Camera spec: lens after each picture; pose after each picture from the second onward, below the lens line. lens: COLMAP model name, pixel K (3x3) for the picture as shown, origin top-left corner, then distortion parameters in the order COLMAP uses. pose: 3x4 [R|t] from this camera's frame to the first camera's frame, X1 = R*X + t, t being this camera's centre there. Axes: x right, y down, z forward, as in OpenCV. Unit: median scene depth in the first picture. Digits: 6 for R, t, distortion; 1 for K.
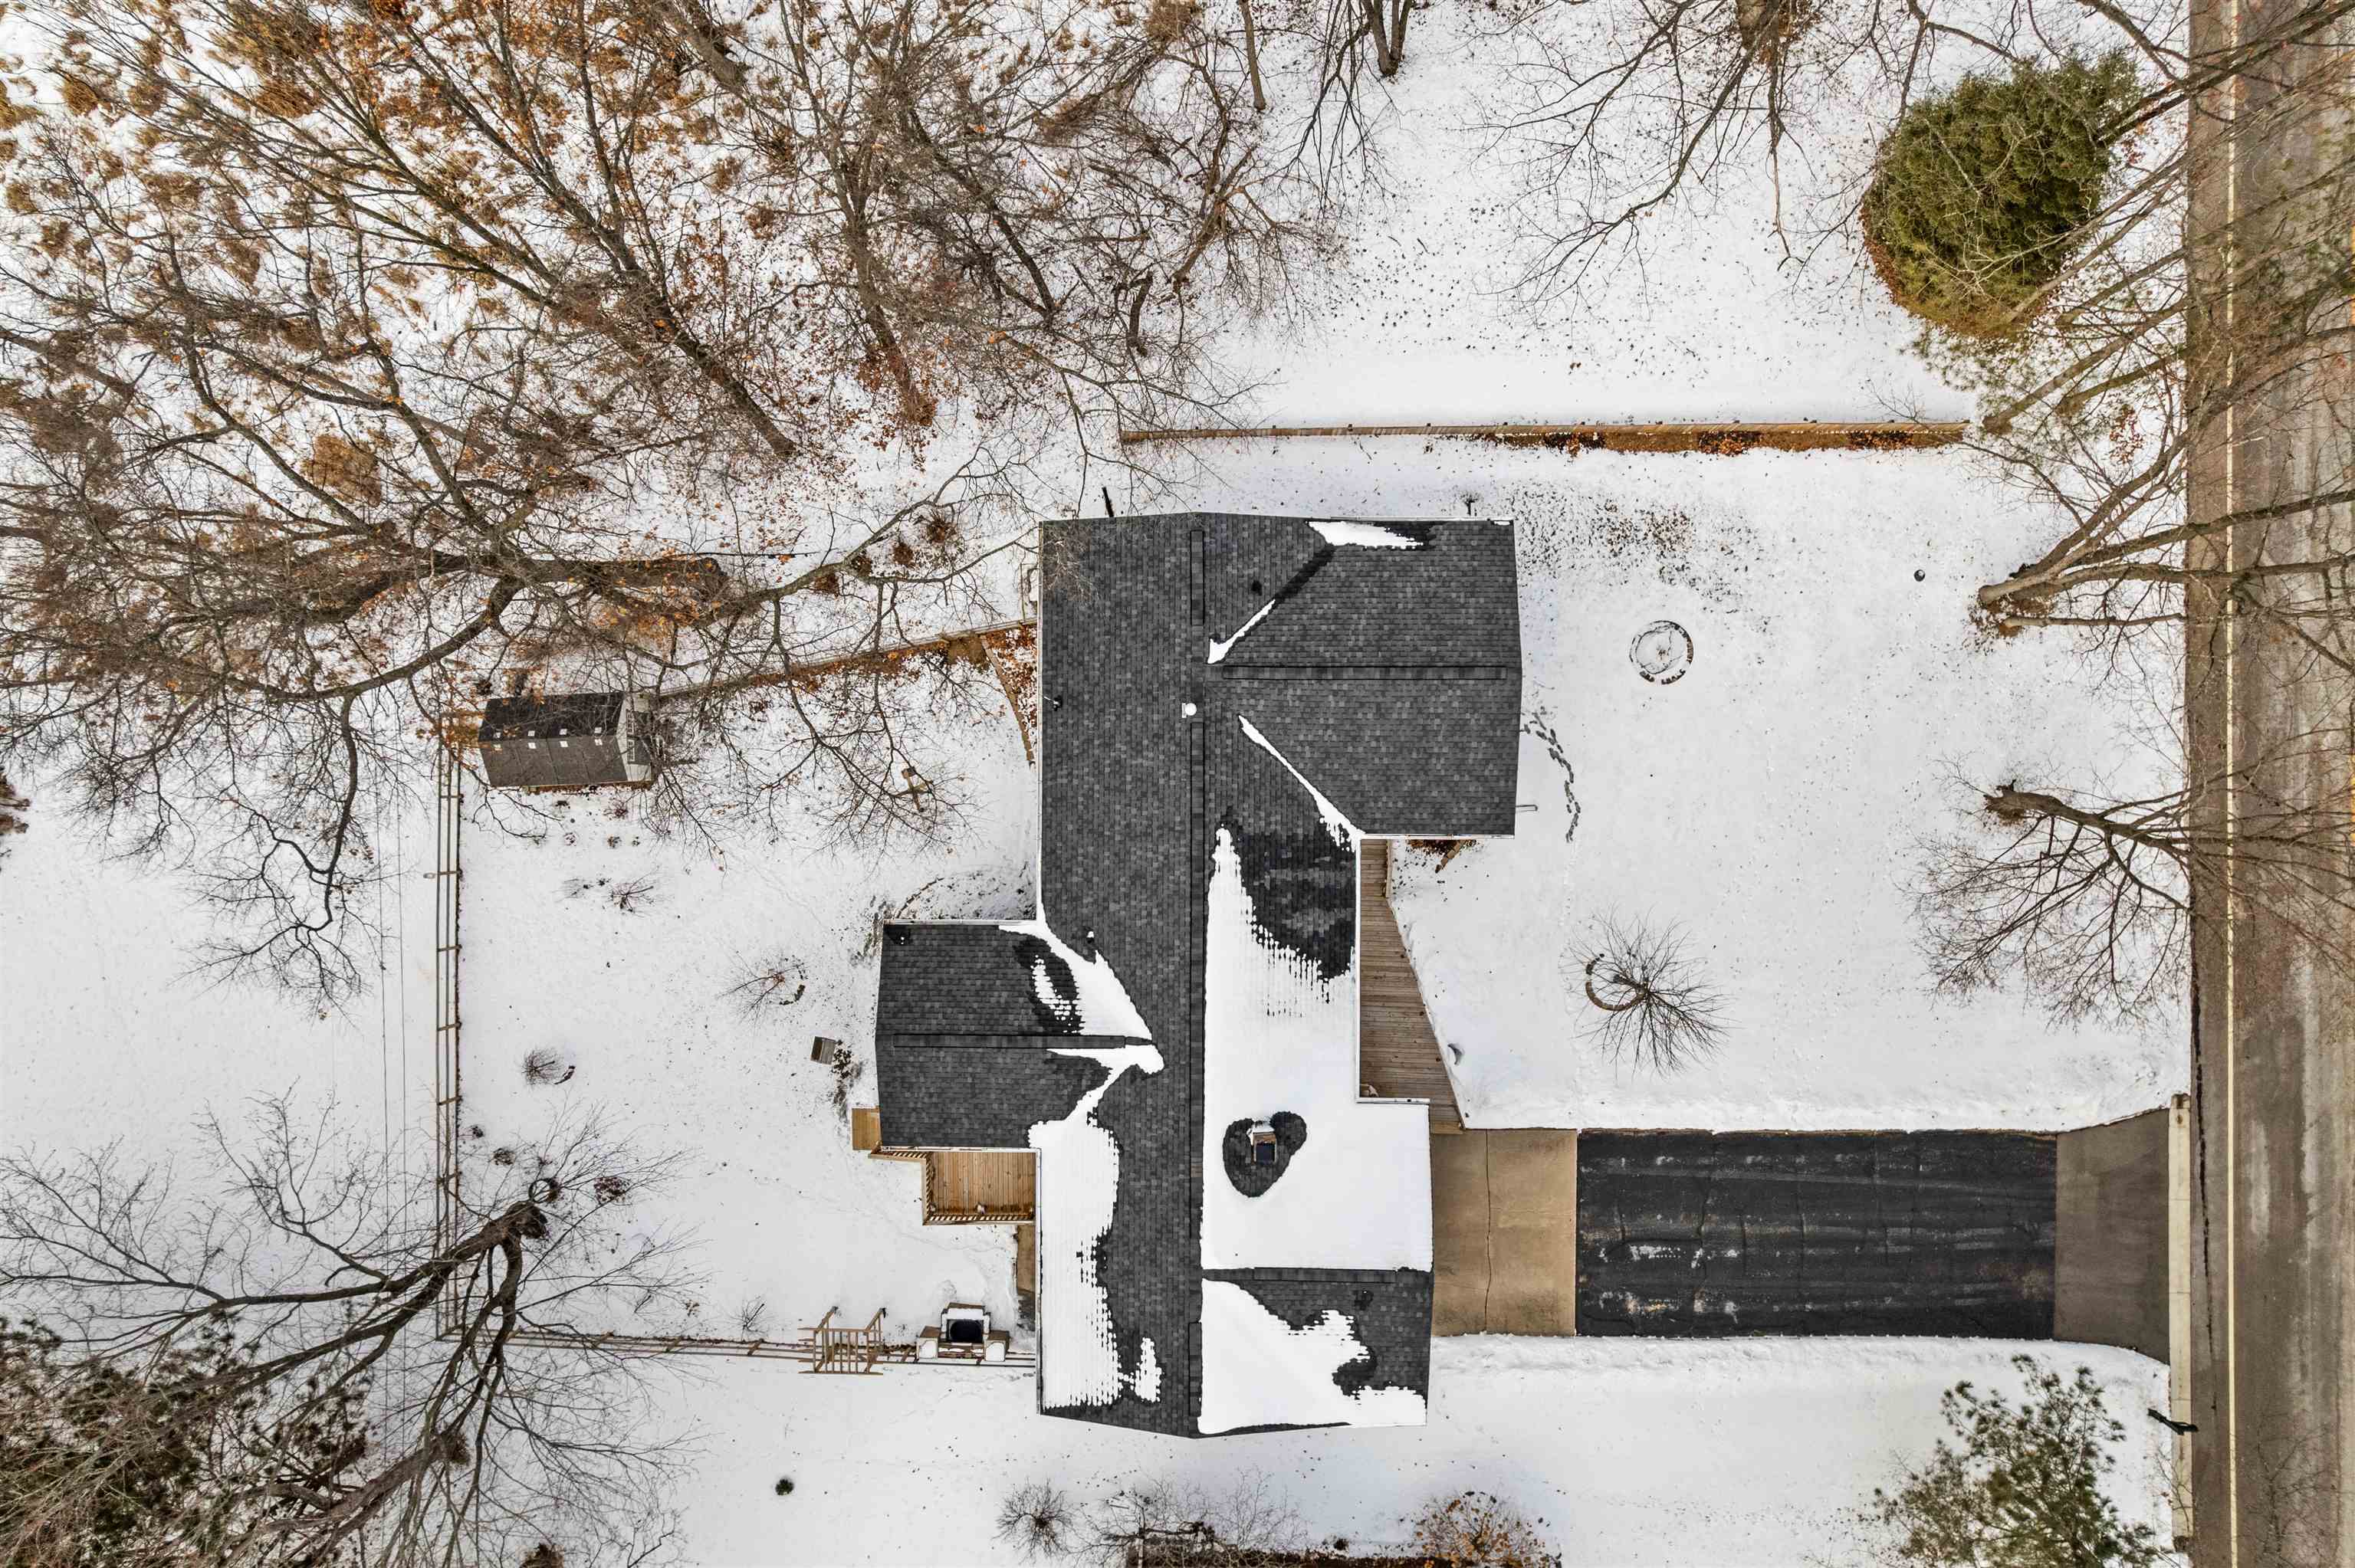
lens RADIAL K [[1509.5, 0, 1177.5], [0, 1509.5, 784.0], [0, 0, 1]] dist [-0.069465, 0.061772]
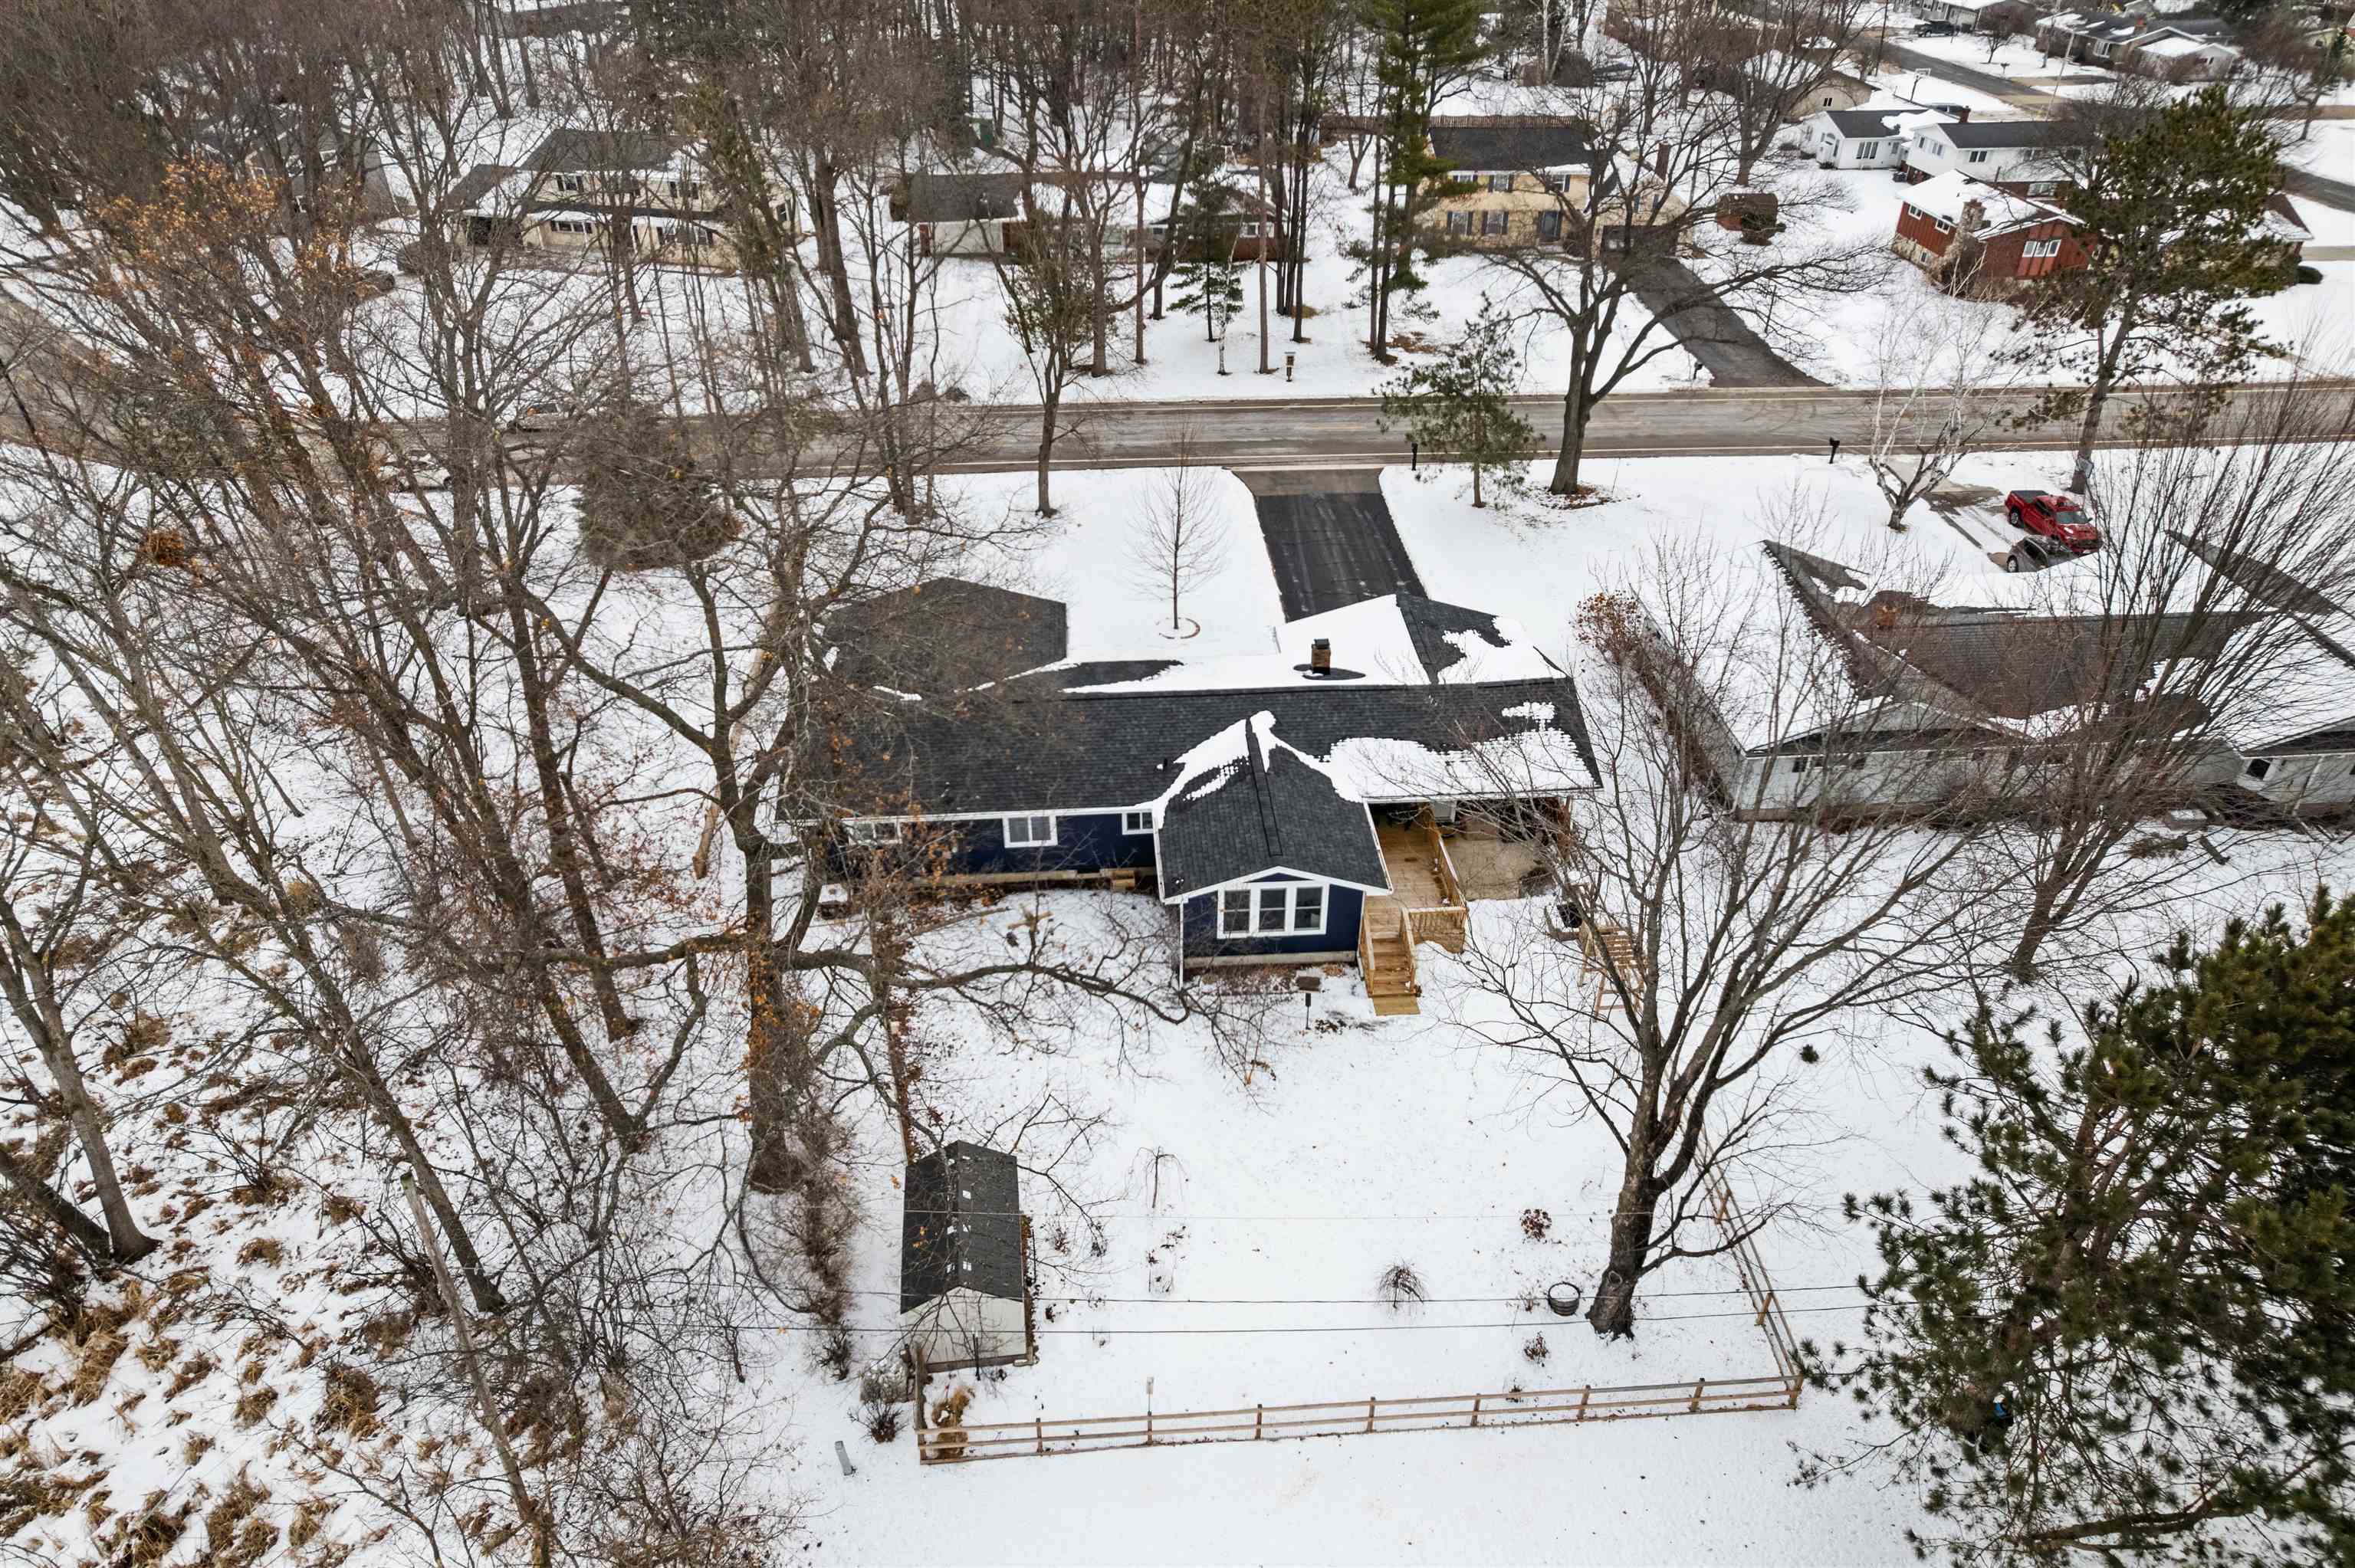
lens RADIAL K [[1509.5, 0, 1177.5], [0, 1509.5, 784.0], [0, 0, 1]] dist [-0.069465, 0.061772]
pose [[-0.072281, -0.537909, 0.839898, -1.000565], [0.997312, -0.028825, 0.067367, 0.037718], [-0.012028, 0.842510, 0.538547, 0.413809]]
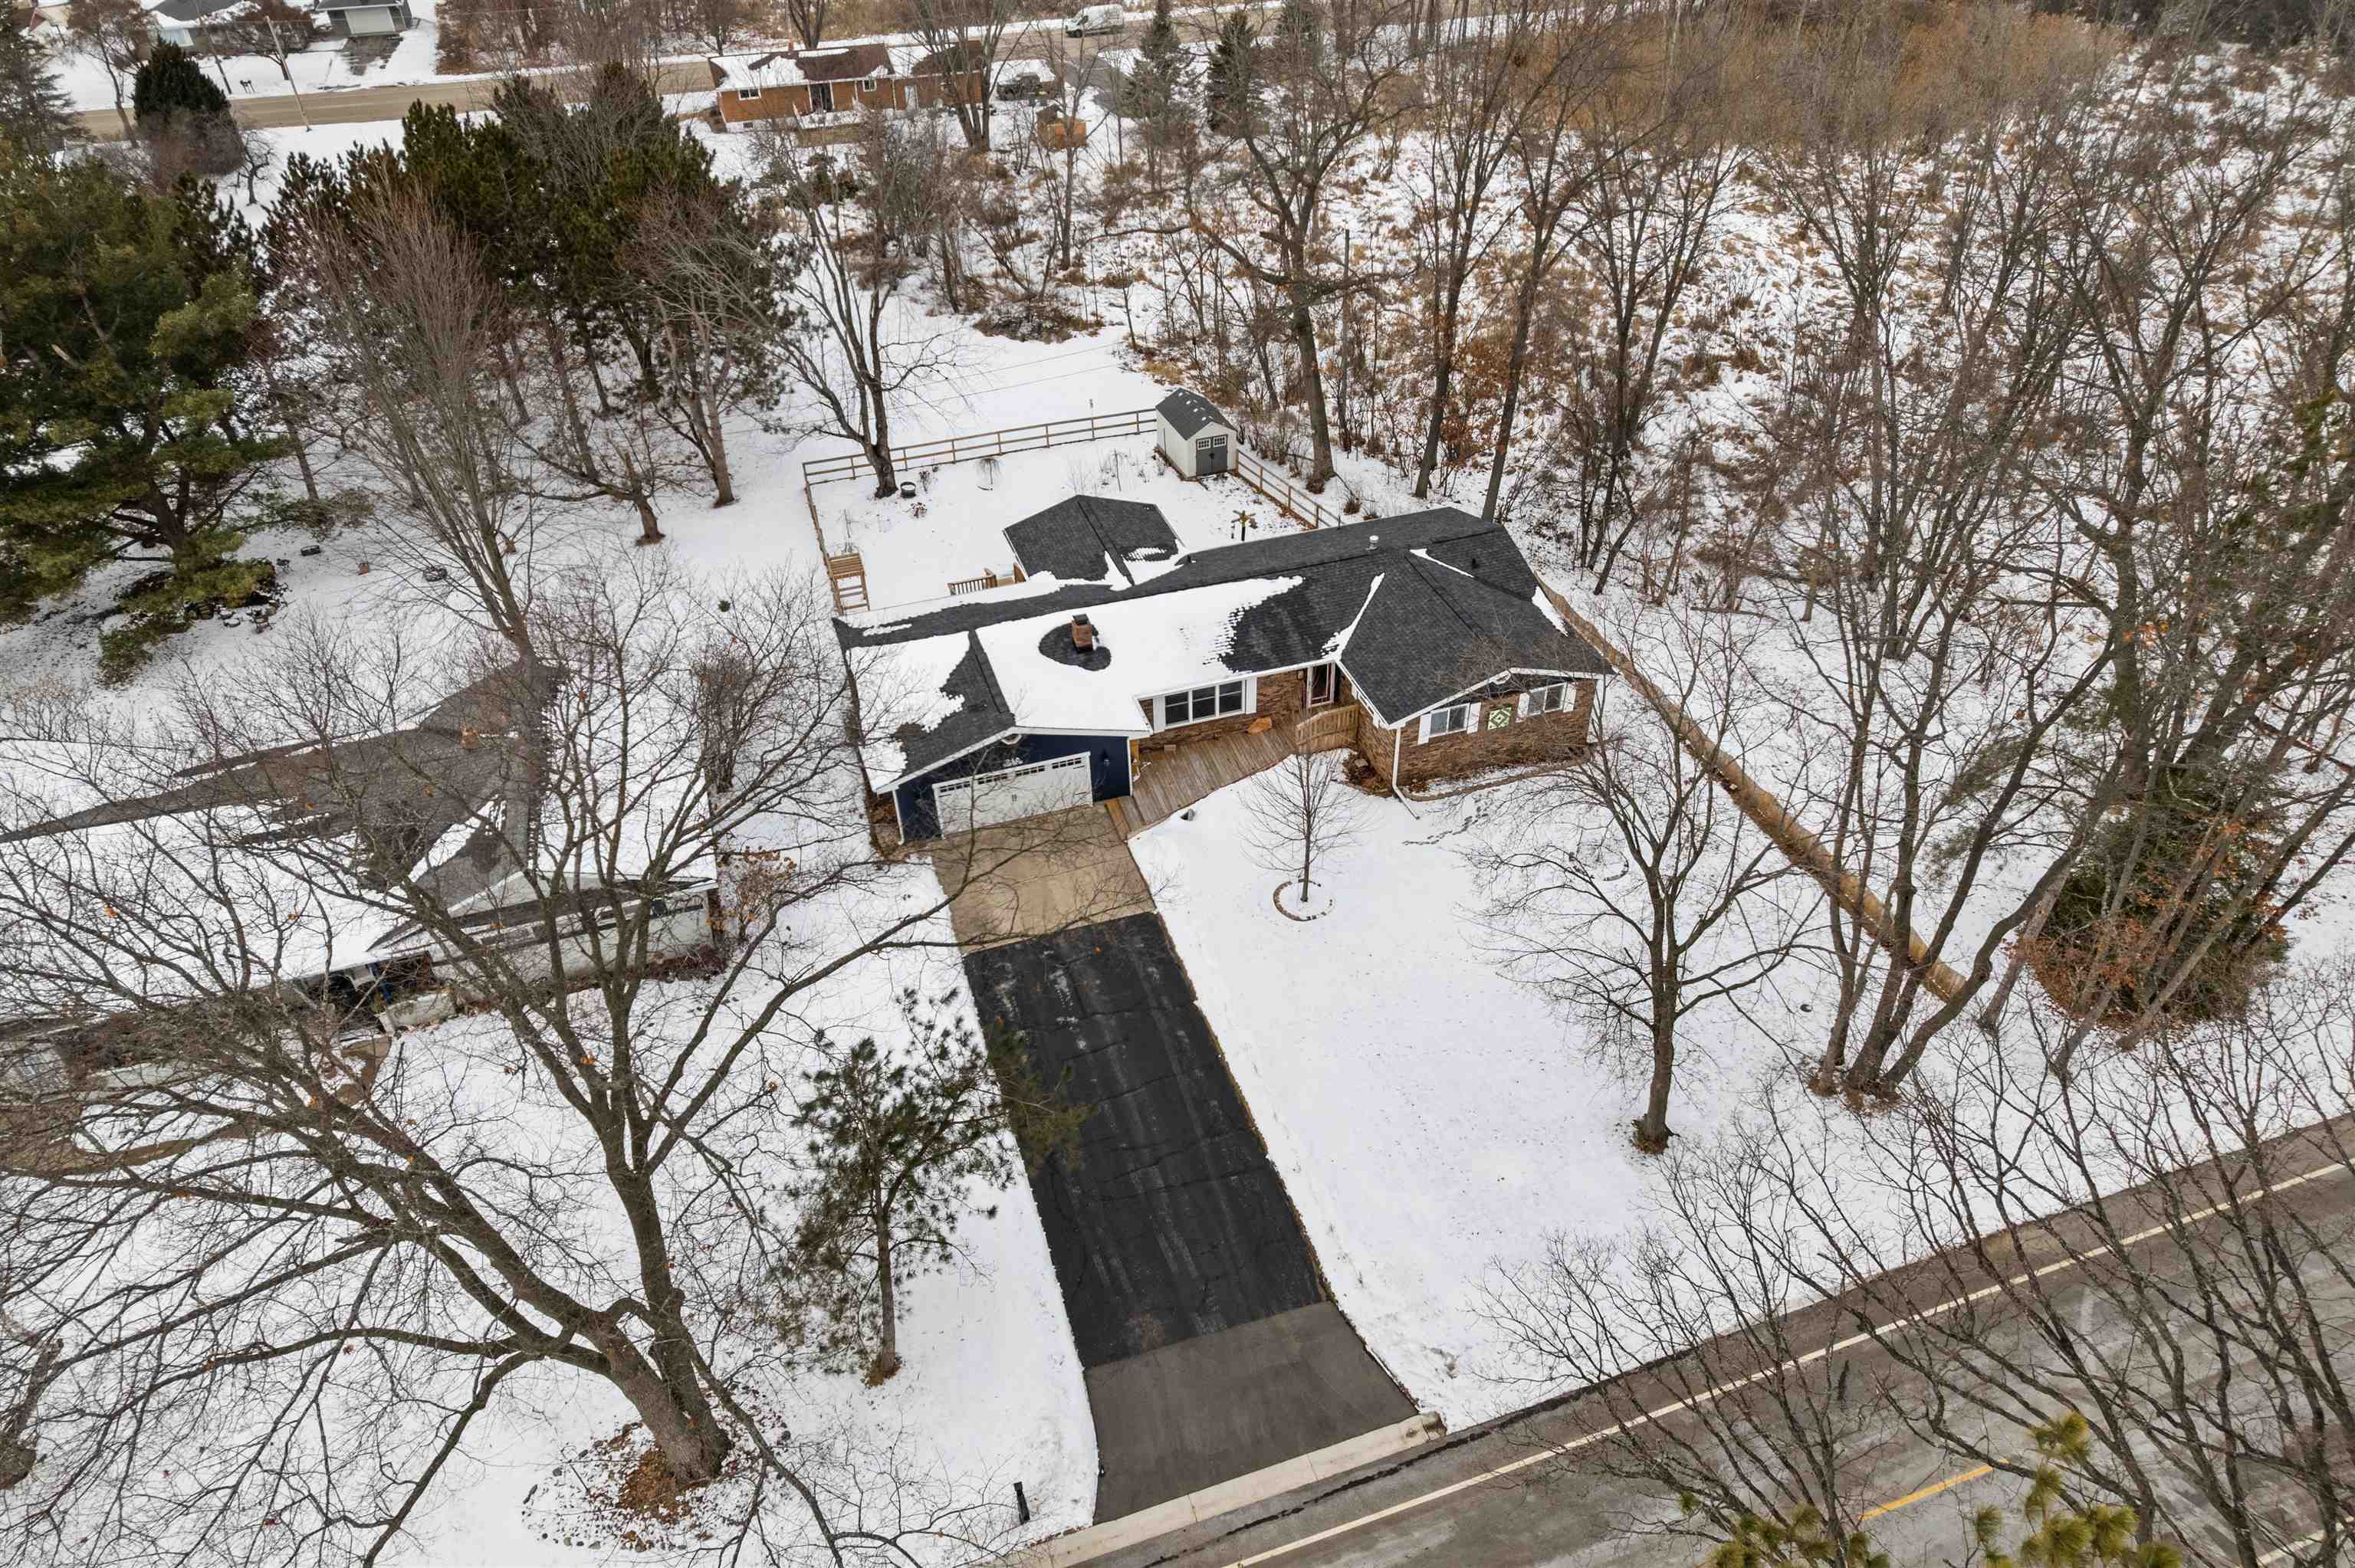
lens RADIAL K [[1509.5, 0, 1177.5], [0, 1509.5, 784.0], [0, 0, 1]] dist [-0.069465, 0.061772]
pose [[0.316476, 0.600954, -0.733960, 1.069698], [-0.948501, 0.211674, -0.235668, 0.480914], [0.013734, 0.770745, 0.636995, 0.280099]]
